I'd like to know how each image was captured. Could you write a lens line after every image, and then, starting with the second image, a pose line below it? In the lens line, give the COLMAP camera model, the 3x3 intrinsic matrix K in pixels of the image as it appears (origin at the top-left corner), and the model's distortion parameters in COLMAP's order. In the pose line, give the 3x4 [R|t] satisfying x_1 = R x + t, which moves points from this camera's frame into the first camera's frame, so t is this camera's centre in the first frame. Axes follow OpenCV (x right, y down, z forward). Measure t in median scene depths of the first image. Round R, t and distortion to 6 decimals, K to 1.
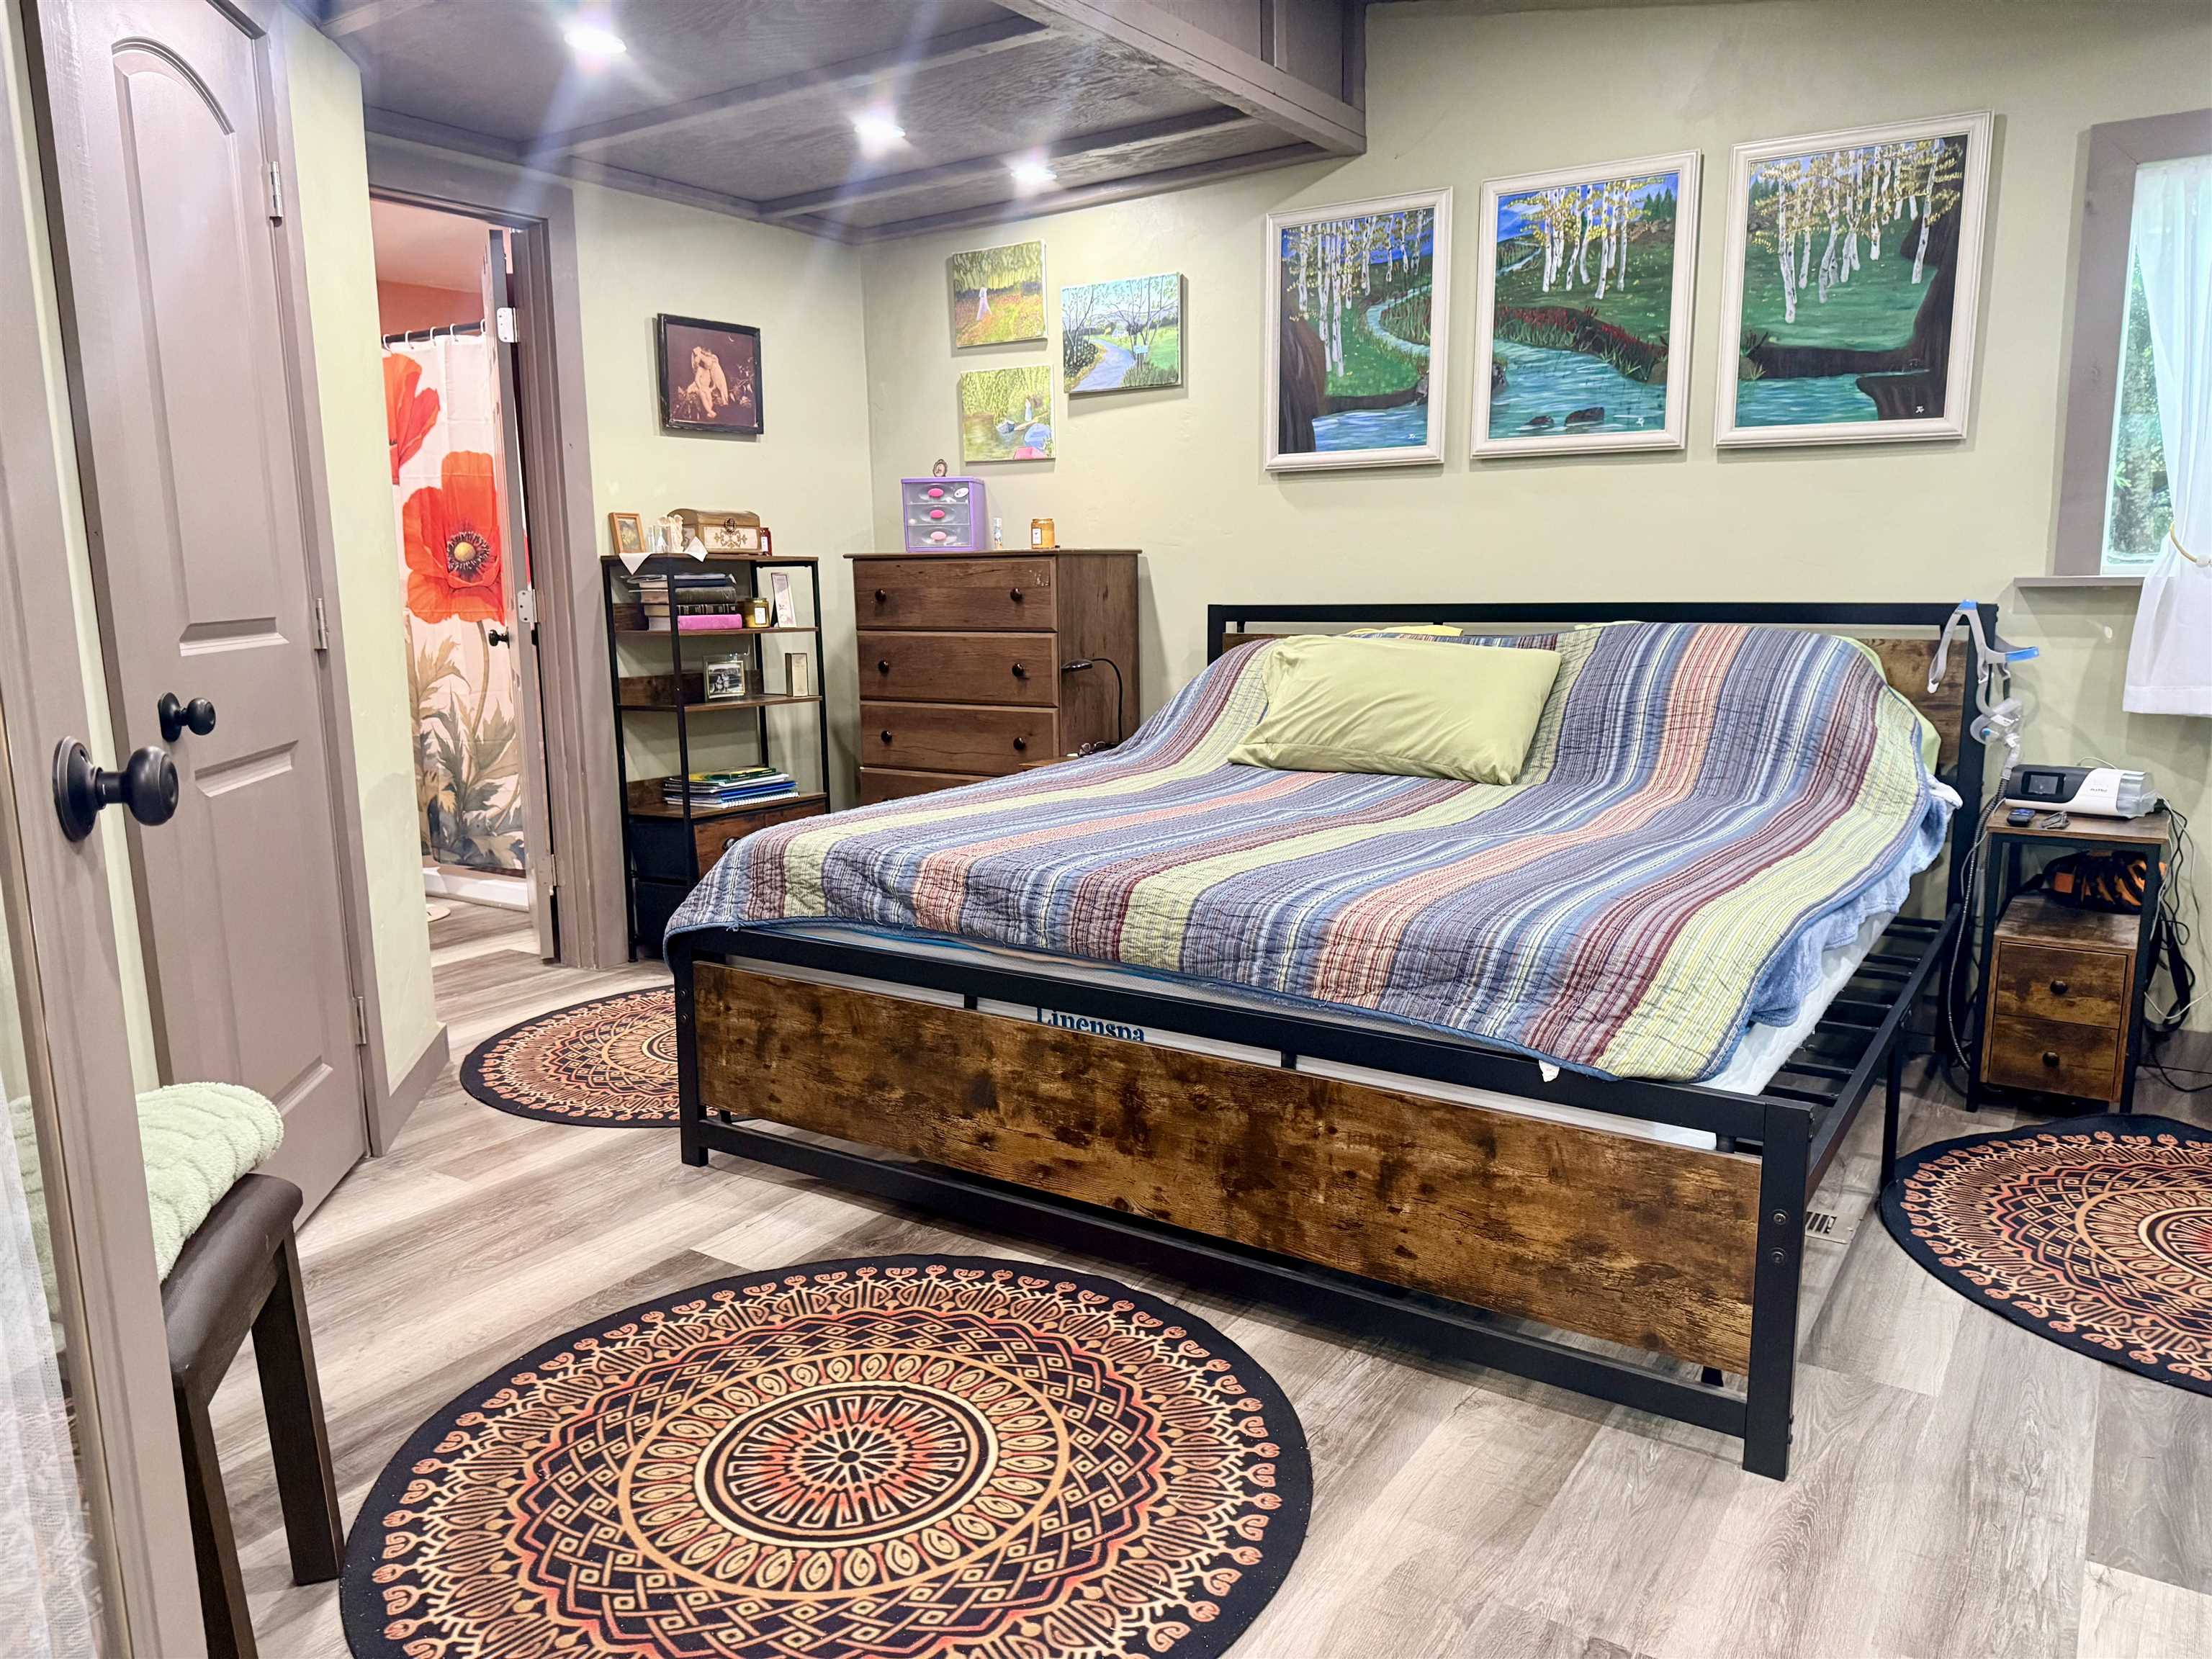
lens RADIAL K [[1537.0, 0, 1106.0], [0, 1537.0, 829.5], [0, 0, 1]] dist [0.059422, -0.052999]
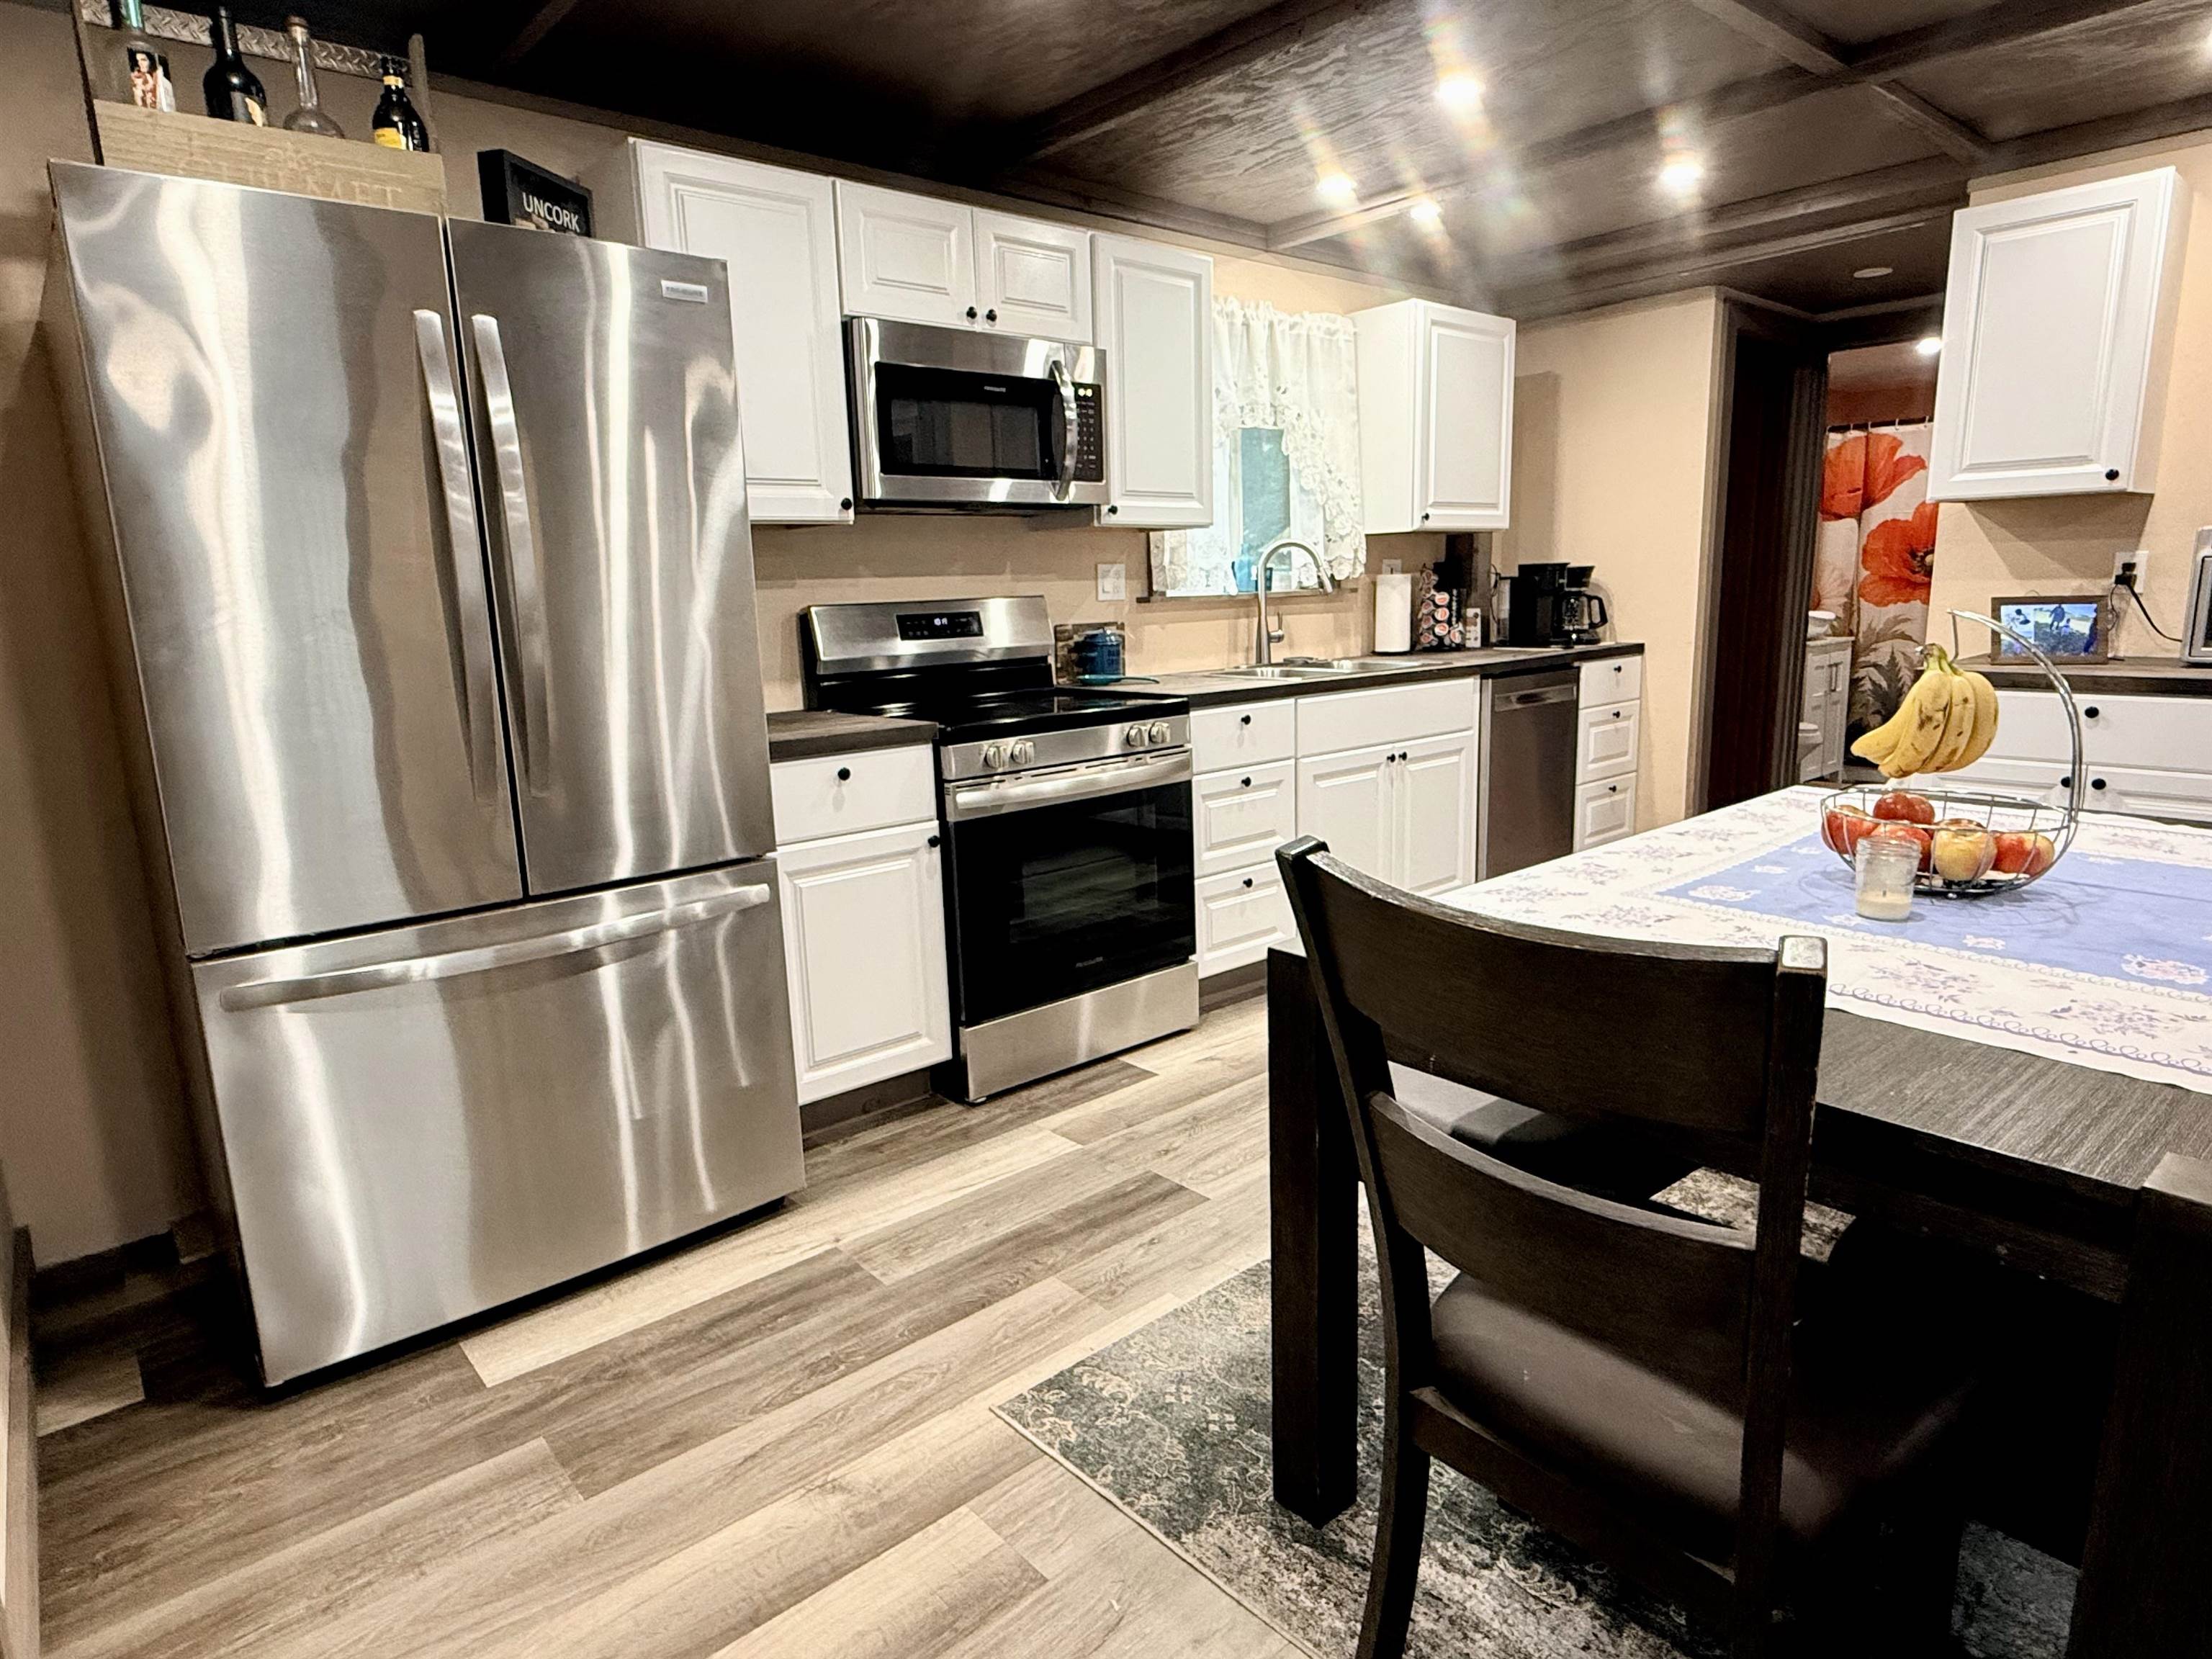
lens RADIAL K [[1246.4, 0, 1106.0], [0, 1246.4, 829.5], [0, 0, 1]] dist [-0.000004, -0.000089]
pose [[0.962902, 0.053035, -0.264589, -0.845118], [-0.046180, 0.998418, 0.032065, 0.086860], [0.265871, -0.018657, 0.963828, -0.417423]]
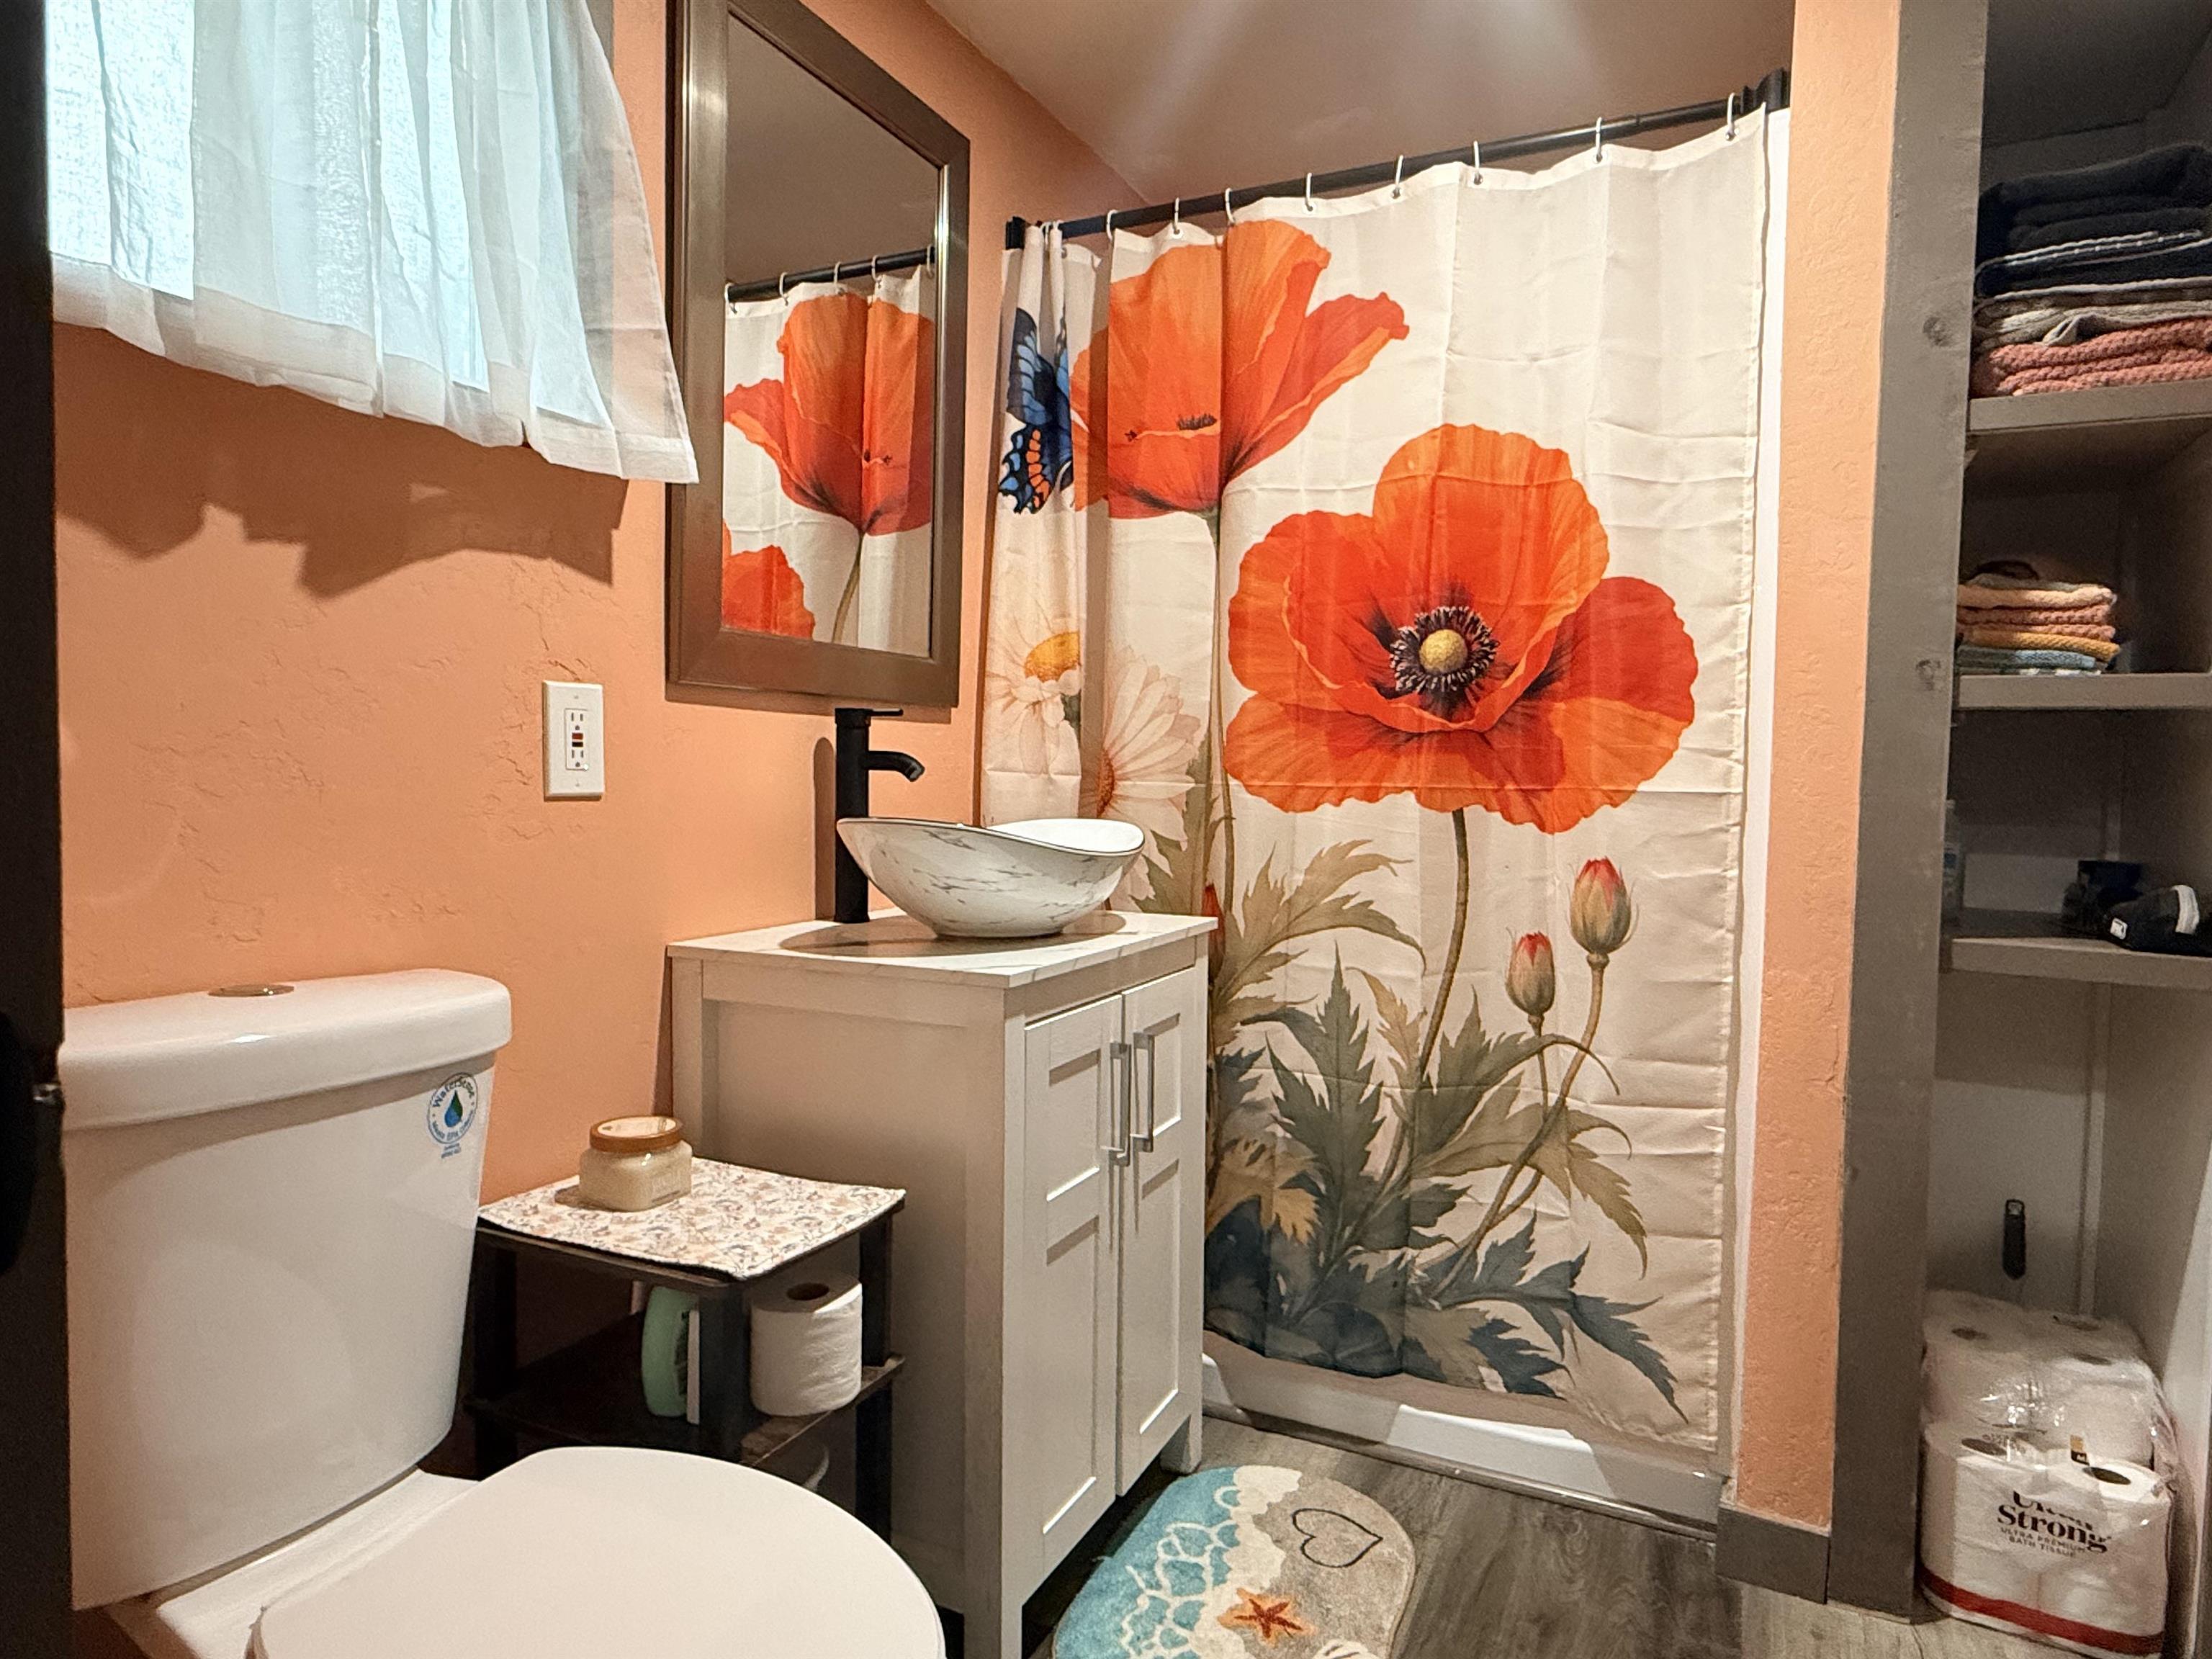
lens RADIAL K [[1284.0, 0, 1106.0], [0, 1284.0, 829.5], [0, 0, 1]] dist [-0.001878, -0.000157]
pose [[0.990274, 0.039357, 0.133448, -0.539486], [-0.022798, 0.992094, -0.123413, -0.081416], [-0.137250, 0.119170, 0.983342, 0.651587]]
